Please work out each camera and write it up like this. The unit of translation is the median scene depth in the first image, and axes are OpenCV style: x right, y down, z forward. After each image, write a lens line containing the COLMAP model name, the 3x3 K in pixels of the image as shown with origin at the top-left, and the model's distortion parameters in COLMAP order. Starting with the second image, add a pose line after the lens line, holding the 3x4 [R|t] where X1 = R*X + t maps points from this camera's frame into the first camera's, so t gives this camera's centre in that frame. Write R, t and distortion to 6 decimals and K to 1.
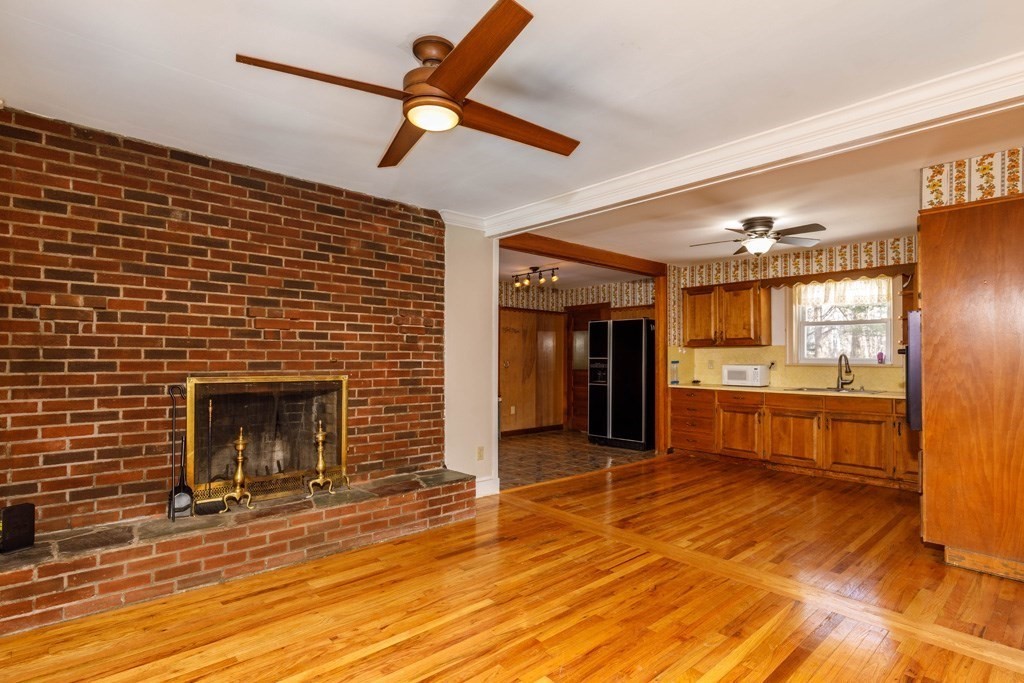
lens RADIAL K [[519.1, 0, 521.1], [0, 519.1, 349.0], [0, 0, 1]] dist [0.001377, 0.000711]
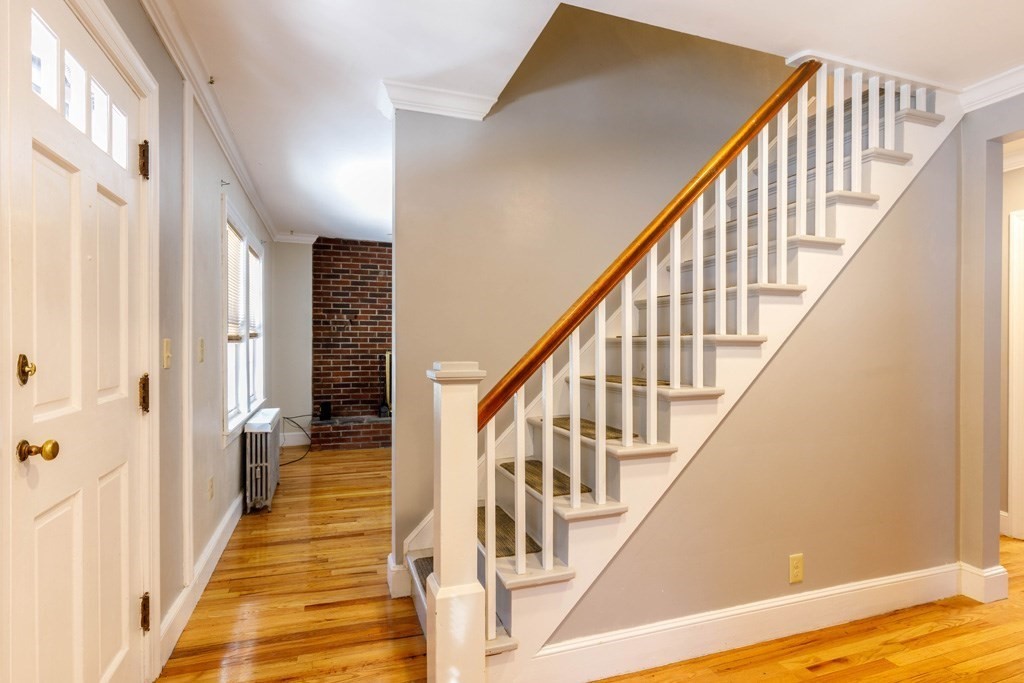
lens RADIAL K [[539.9, 0, 511.6], [0, 539.9, 343.1], [0, 0, 1]] dist [0.000342, -0.000002]
pose [[0.914781, 0.004640, -0.403924, 0.726524], [0.004306, 0.999765, 0.021237, -0.023409], [0.403928, -0.021167, 0.914546, -0.814827]]
